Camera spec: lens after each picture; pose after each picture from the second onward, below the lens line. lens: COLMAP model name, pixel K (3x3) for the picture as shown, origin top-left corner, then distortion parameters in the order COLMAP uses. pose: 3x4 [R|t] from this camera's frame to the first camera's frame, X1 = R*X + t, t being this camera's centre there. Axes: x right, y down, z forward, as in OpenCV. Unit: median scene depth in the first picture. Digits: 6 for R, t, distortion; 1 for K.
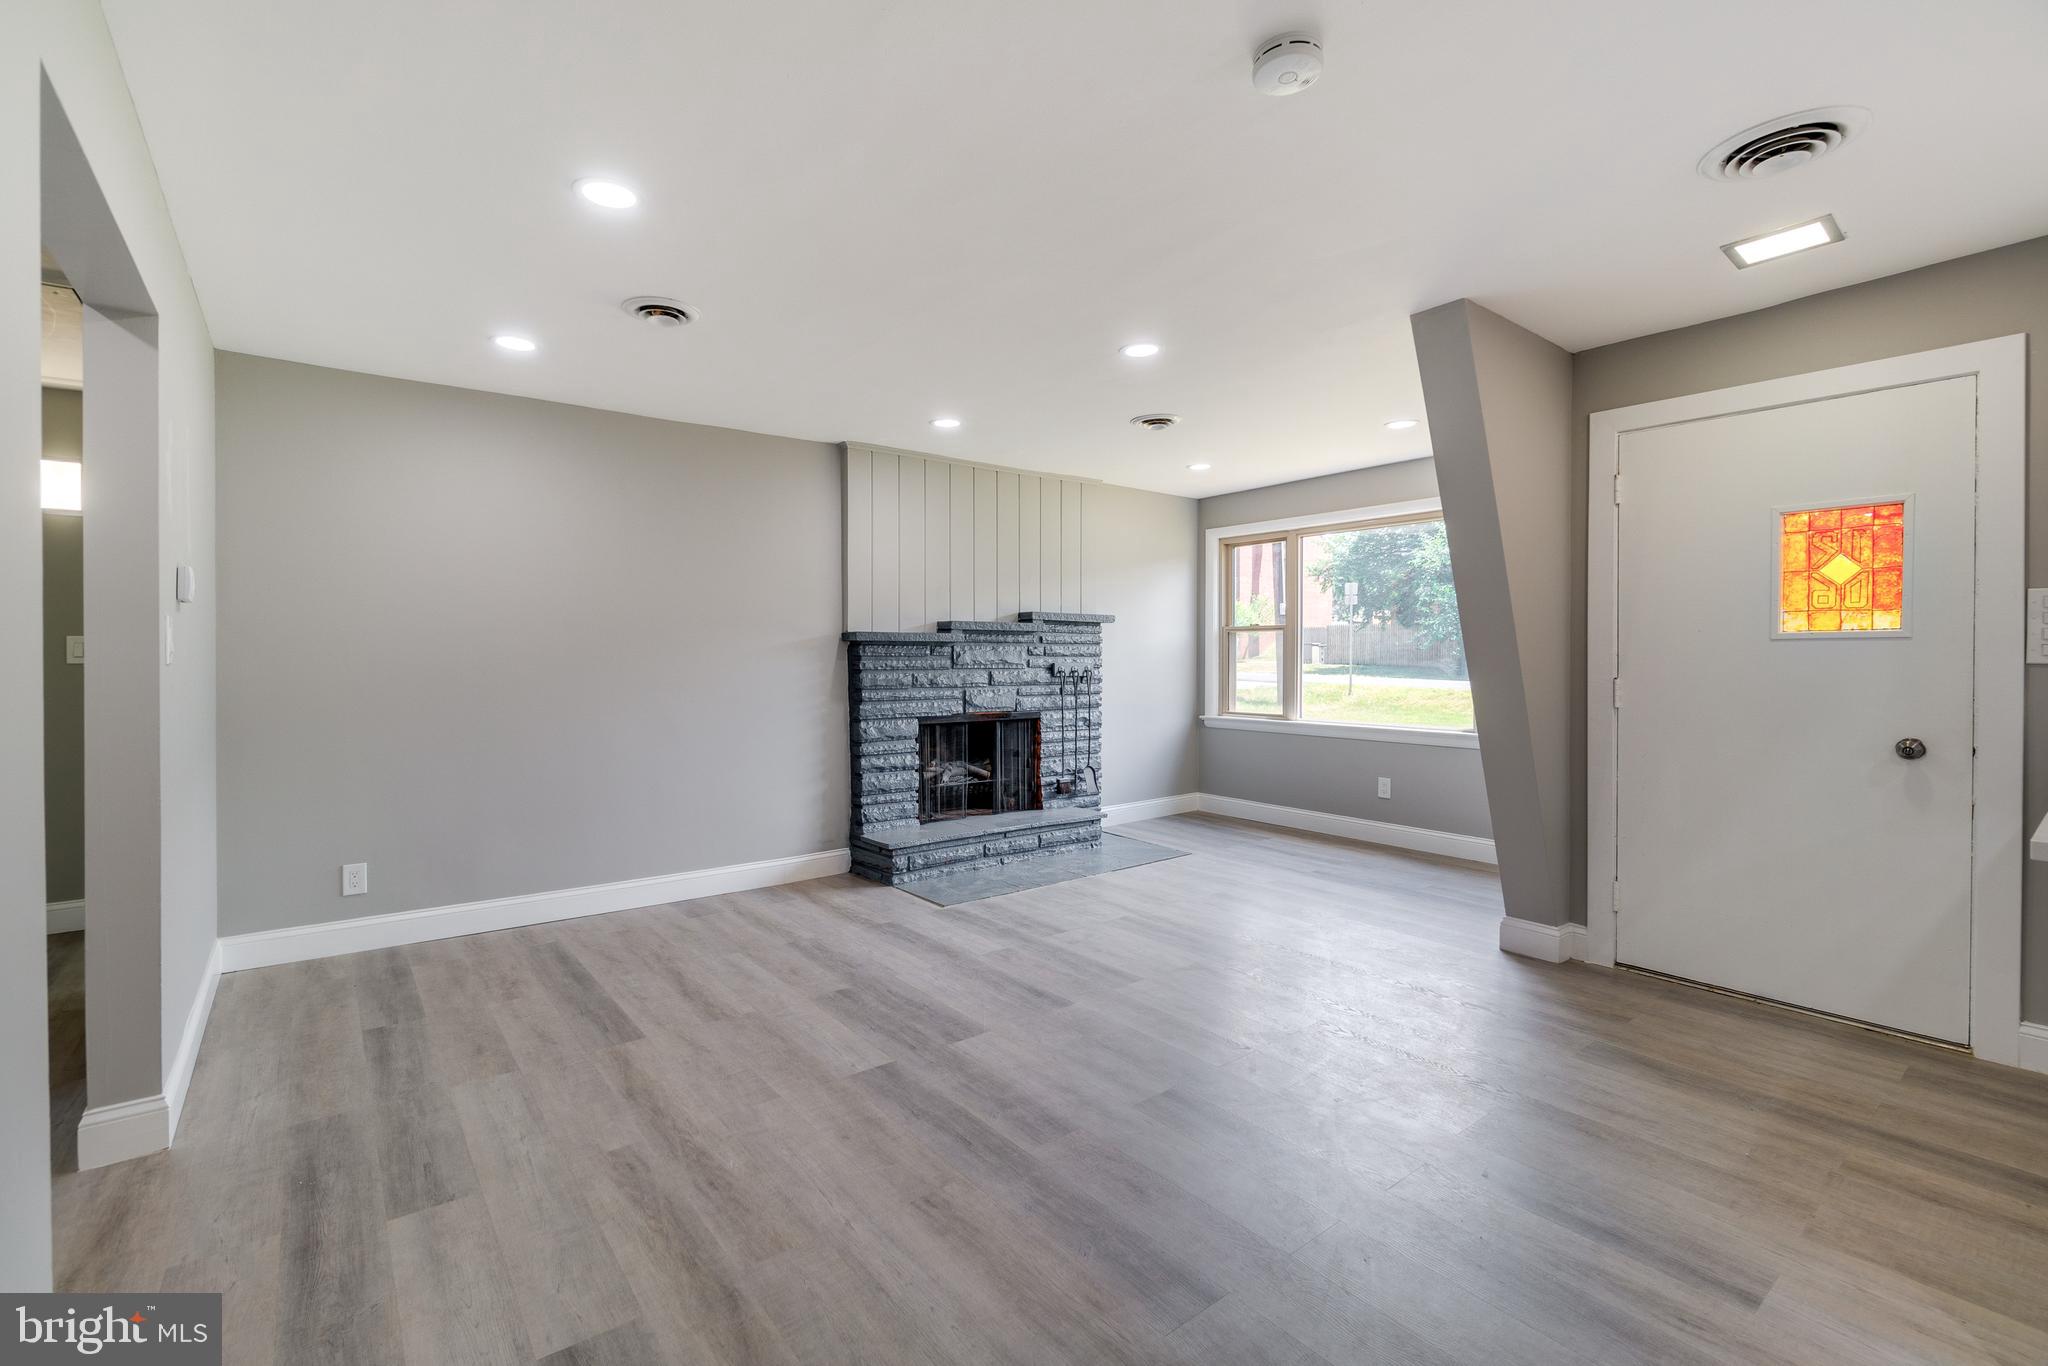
lens RADIAL K [[905.6, 0, 997.5], [0, 905.6, 678.7], [0, 0, 1]] dist [-0.000767, 0.000165]
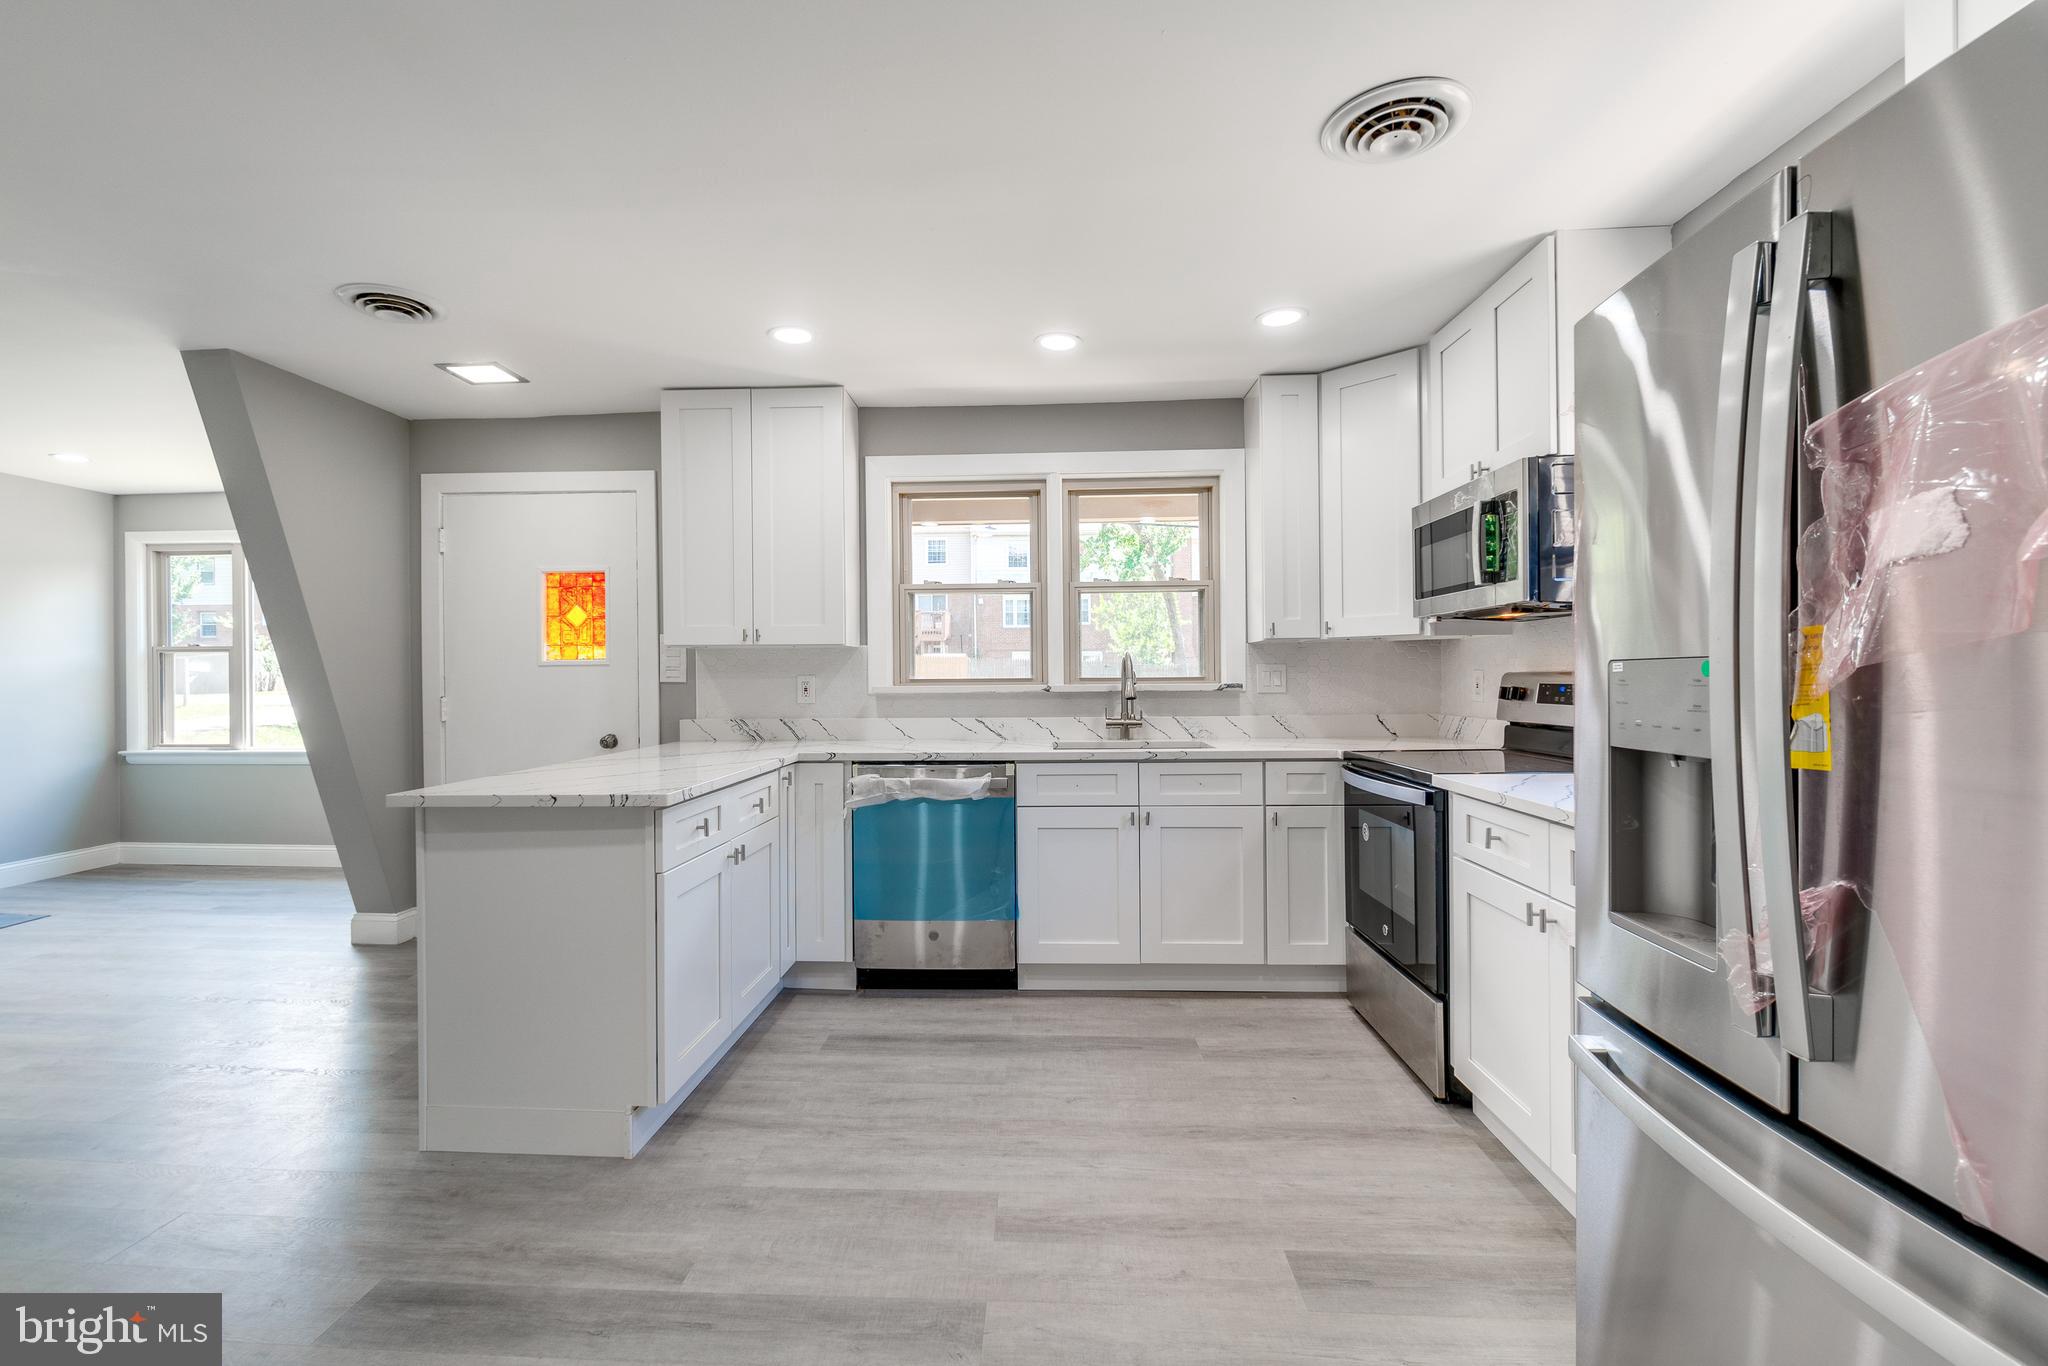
lens RADIAL K [[905.6, 0, 997.5], [0, 905.6, 678.7], [0, 0, 1]] dist [-0.000767, 0.000165]
pose [[0.662185, -0.005411, 0.749321, 0.304216], [0.023723, 0.999624, -0.013746, 0.010489], [-0.748965, 0.026879, 0.662064, -0.398830]]
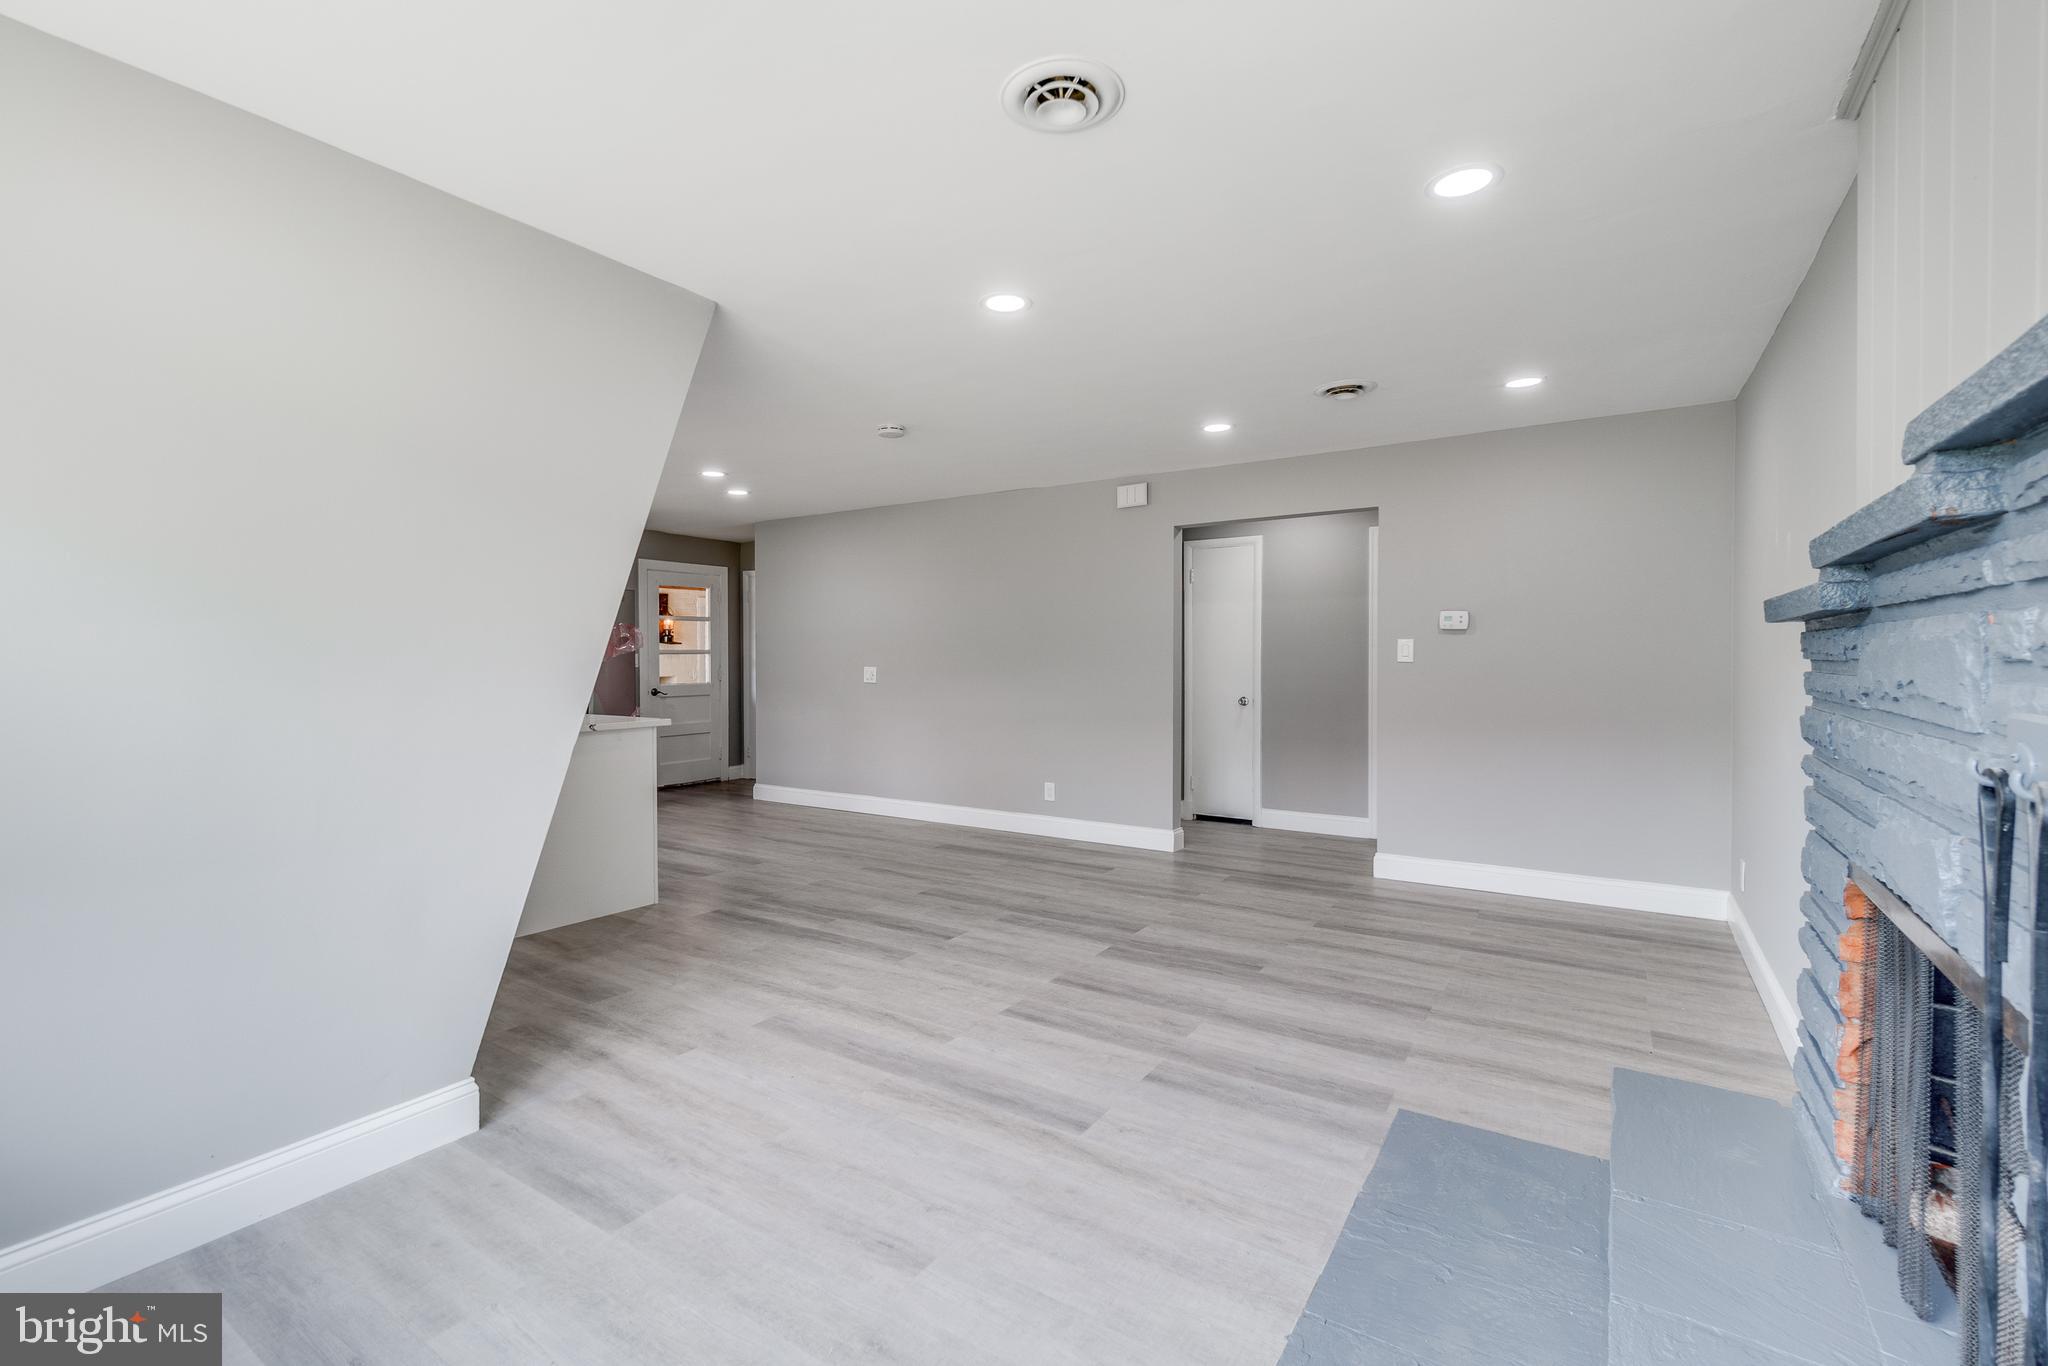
lens RADIAL K [[905.6, 0, 997.5], [0, 905.6, 678.7], [0, 0, 1]] dist [-0.000767, 0.000165]
pose [[-0.948141, 0.010552, -0.317674, 0.474645], [-0.004280, 0.998934, 0.045955, -0.050272], [0.317821, 0.044931, -0.947086, 1.955461]]
